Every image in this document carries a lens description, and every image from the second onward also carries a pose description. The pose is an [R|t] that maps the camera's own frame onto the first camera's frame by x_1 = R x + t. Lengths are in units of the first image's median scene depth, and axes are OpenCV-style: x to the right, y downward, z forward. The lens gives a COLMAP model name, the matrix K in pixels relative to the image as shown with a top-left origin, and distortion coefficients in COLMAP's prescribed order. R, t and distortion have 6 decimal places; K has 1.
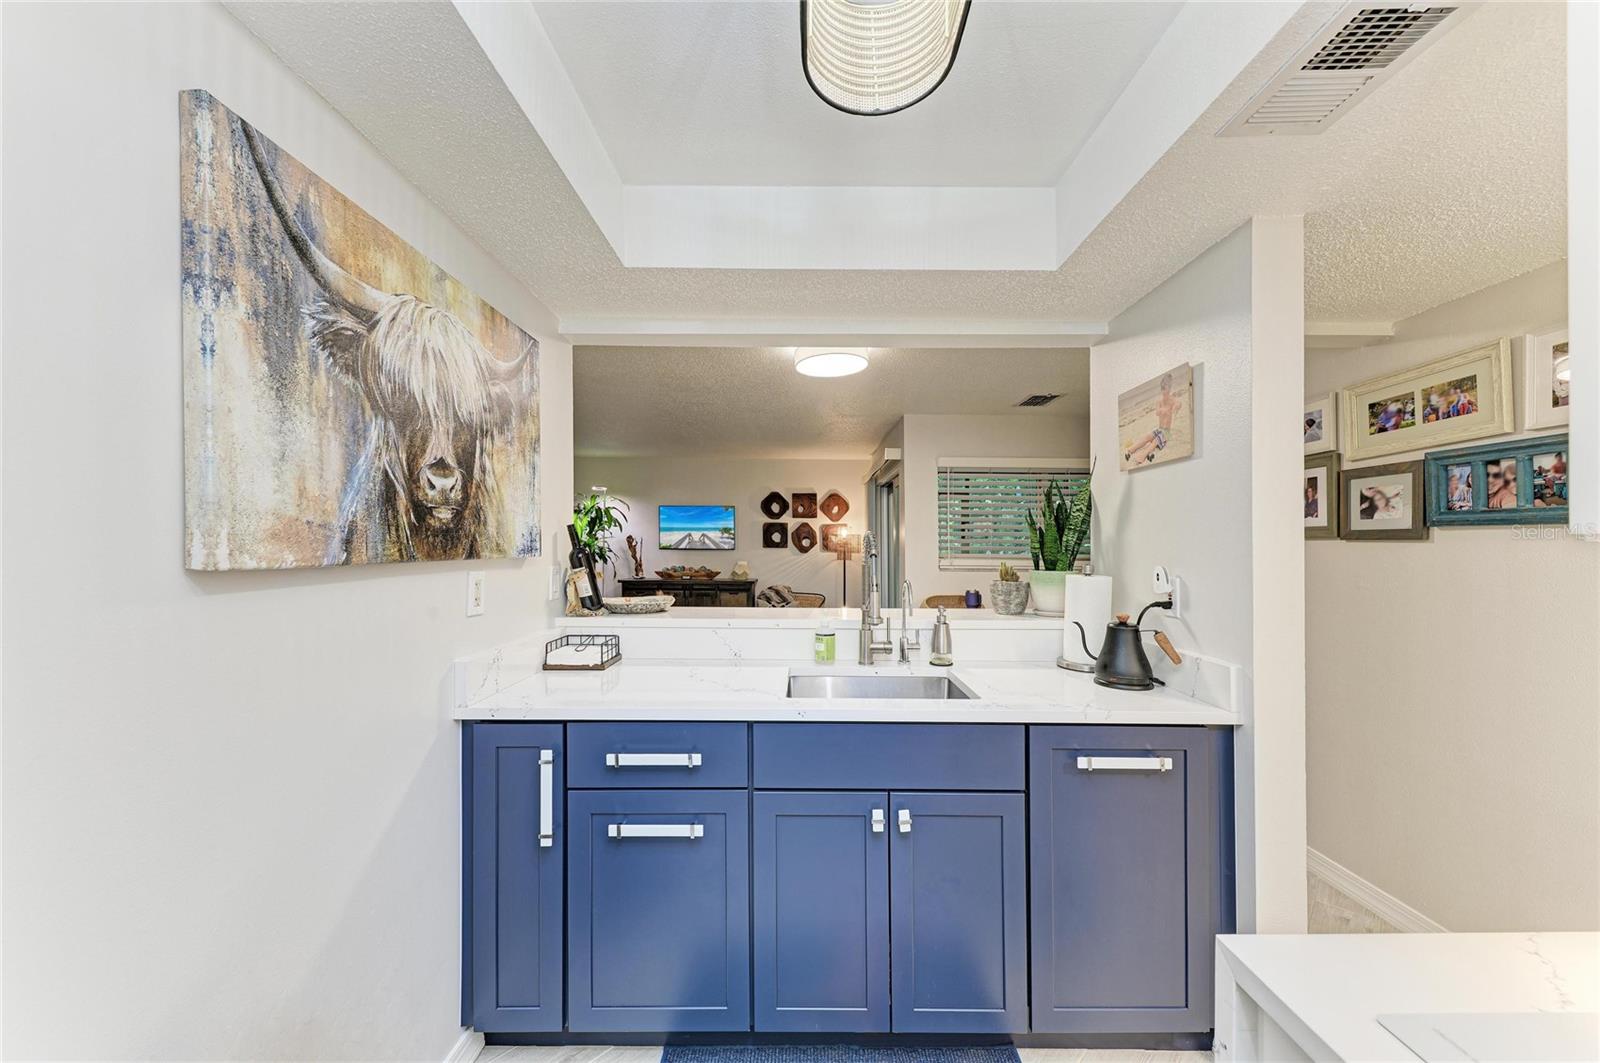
lens RADIAL K [[581.6, 0, 792.4], [0, 581.6, 542.7], [0, 0, 1]] dist [0.001159, -0.004492]
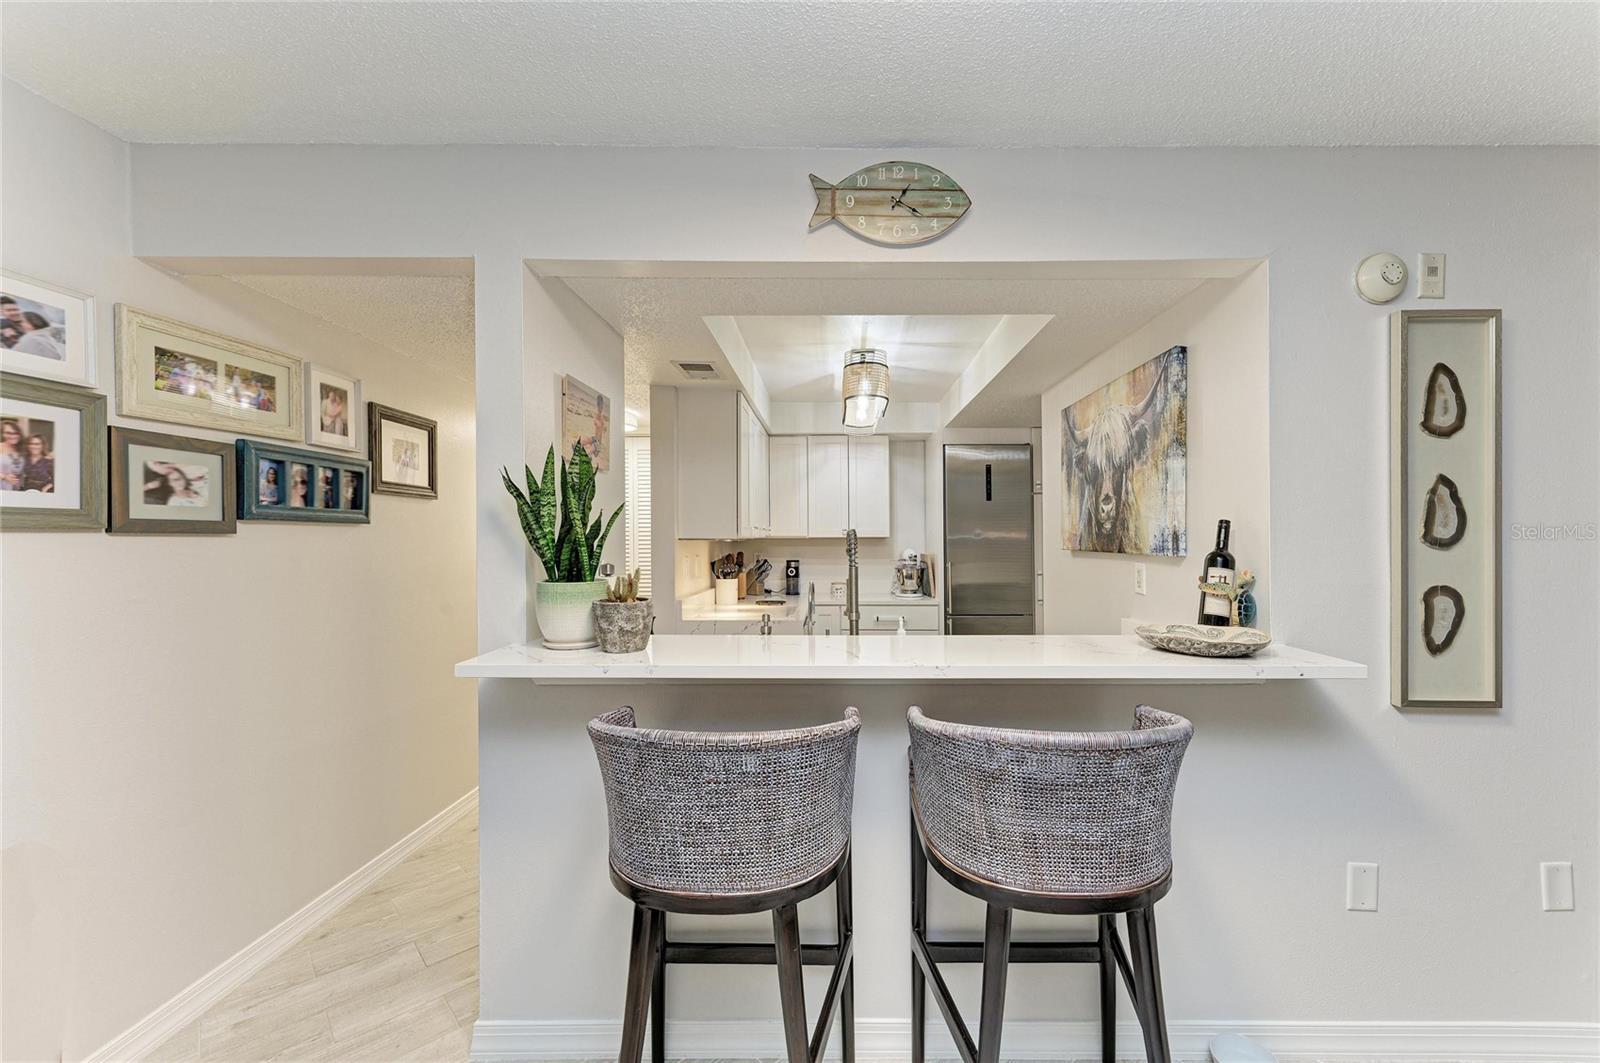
lens RADIAL K [[637.5, 0, 826.0], [0, 637.5, 531.3], [0, 0, 1]] dist [0.011648, -0.000242]
pose [[-0.999956, -0.007669, -0.005467, 0.193741], [-0.007627, 0.999941, -0.007745, -0.008646], [0.005526, -0.007703, -0.999955, 2.240945]]
